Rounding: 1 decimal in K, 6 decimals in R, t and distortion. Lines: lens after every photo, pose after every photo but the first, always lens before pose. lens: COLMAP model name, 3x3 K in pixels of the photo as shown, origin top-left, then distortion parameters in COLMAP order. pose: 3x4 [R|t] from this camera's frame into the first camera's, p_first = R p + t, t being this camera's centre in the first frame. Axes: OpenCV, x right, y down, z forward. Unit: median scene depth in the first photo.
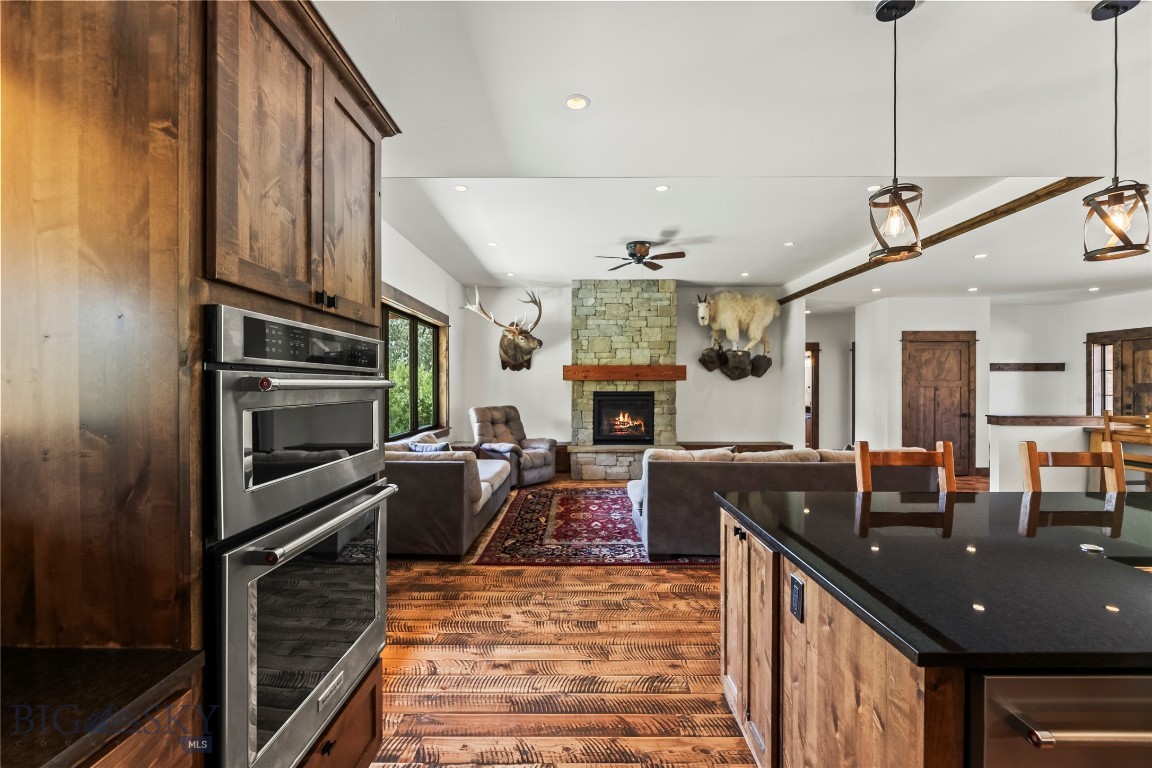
lens RADIAL K [[490.1, 0, 567.2], [0, 490.1, 389.2], [0, 0, 1]] dist [-0.002132, 0.000417]
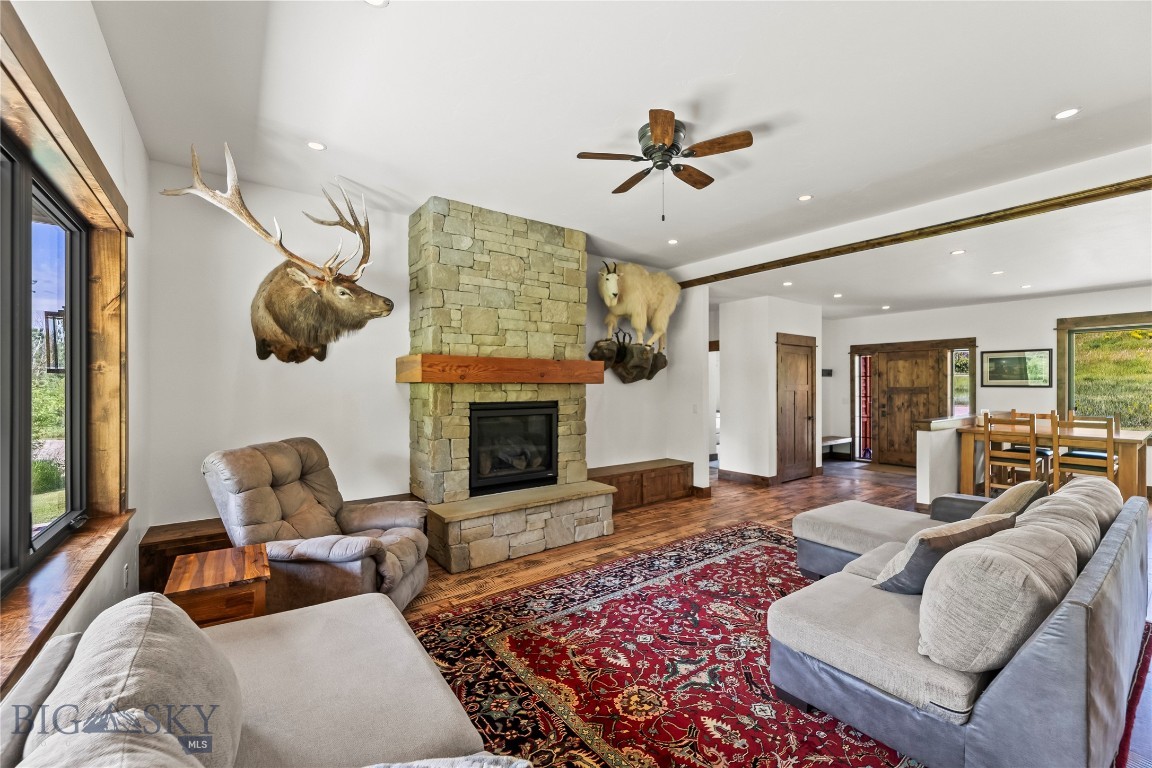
lens RADIAL K [[490.1, 0, 596.2], [0, 490.1, 384.7], [0, 0, 1]] dist [-0.002132, 0.000417]
pose [[0.785808, 0.001756, 0.618468, -0.180521], [0.005442, 0.999938, -0.009754, -0.009863], [-0.618447, 0.011031, 0.785749, 0.467168]]
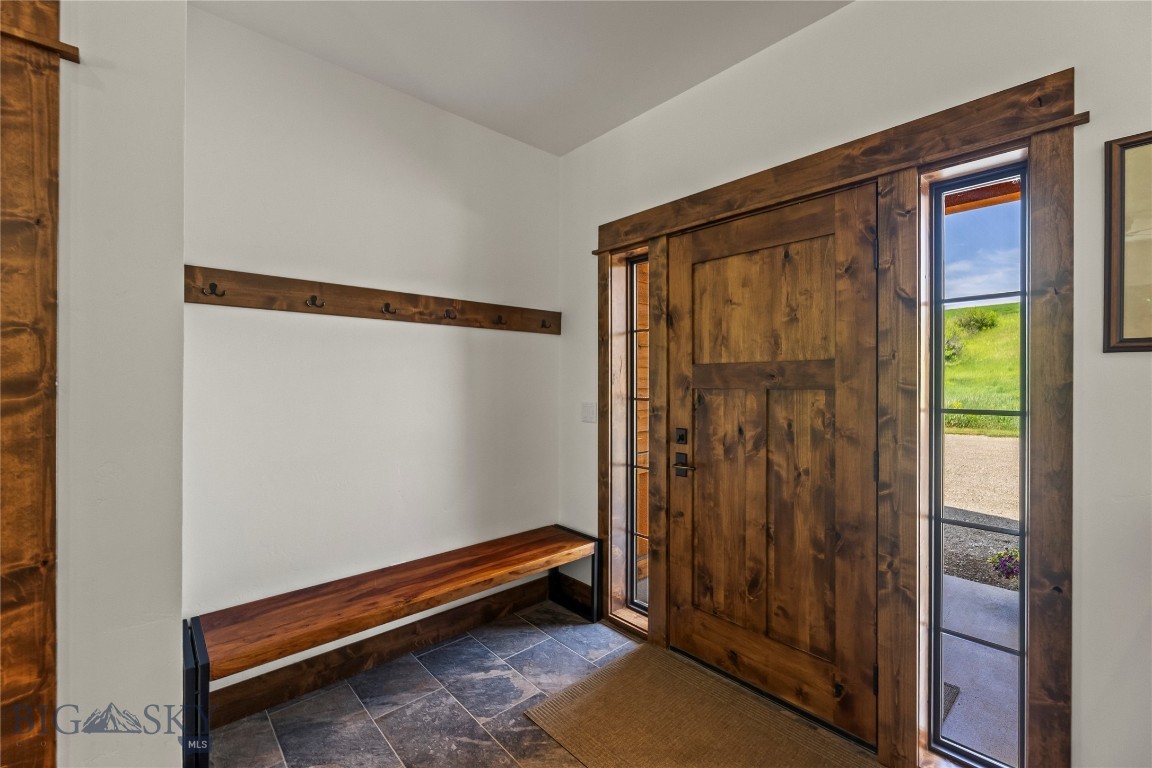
lens RADIAL K [[490.1, 0, 606.1], [0, 490.1, 377.6], [0, 0, 1]] dist [-0.002132, 0.000417]
pose [[0.715619, 0.009235, 0.698429, 0.862183], [0.001764, 0.999886, -0.015028, 0.001441], [-0.698488, 0.011986, 0.715521, 0.782514]]
